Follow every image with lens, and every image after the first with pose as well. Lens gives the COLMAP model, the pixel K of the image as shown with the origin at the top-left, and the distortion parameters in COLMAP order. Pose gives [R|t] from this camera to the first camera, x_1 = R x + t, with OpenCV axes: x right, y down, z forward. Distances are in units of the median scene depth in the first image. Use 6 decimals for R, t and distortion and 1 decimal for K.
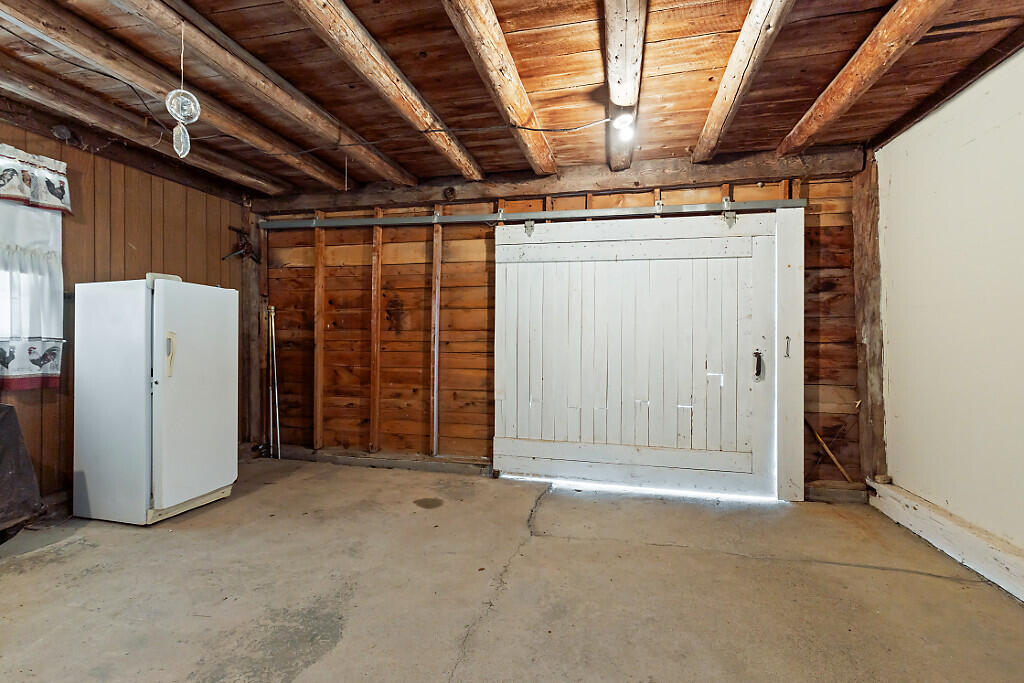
lens RADIAL K [[465.5, 0, 511.8], [0, 465.5, 336.8], [0, 0, 1]] dist [-0.000216, 0.000081]
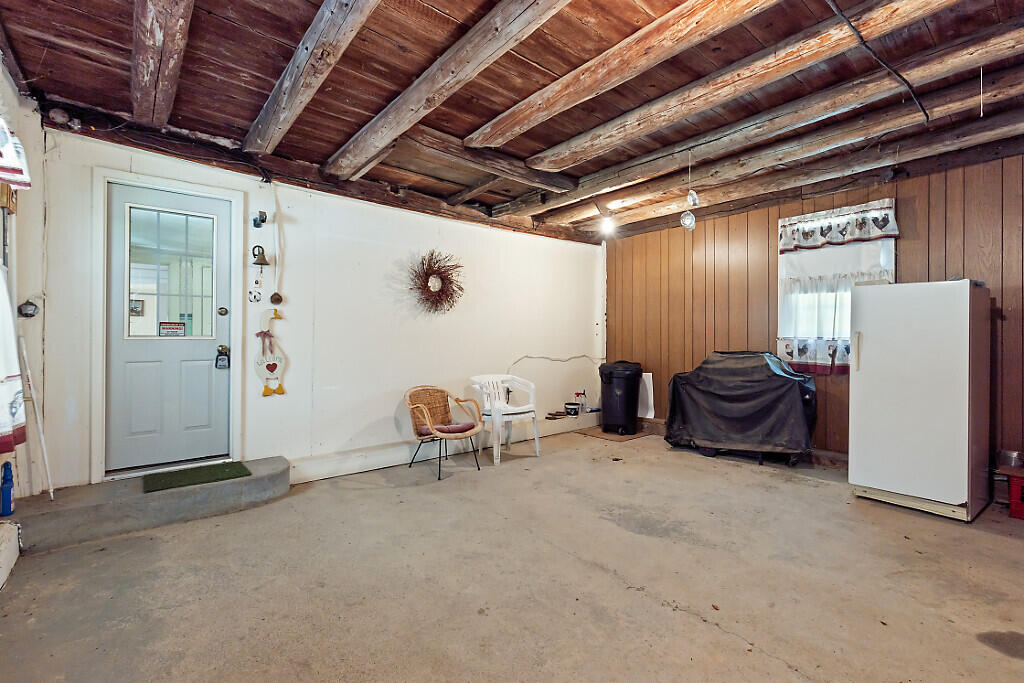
lens RADIAL K [[465.5, 0, 511.8], [0, 465.5, 336.8], [0, 0, 1]] dist [-0.000216, 0.000081]
pose [[-0.597029, -0.008539, -0.802174, 0.772737], [-0.001602, 0.999954, -0.009452, 0.015198], [0.802218, -0.004358, -0.597015, 1.115101]]
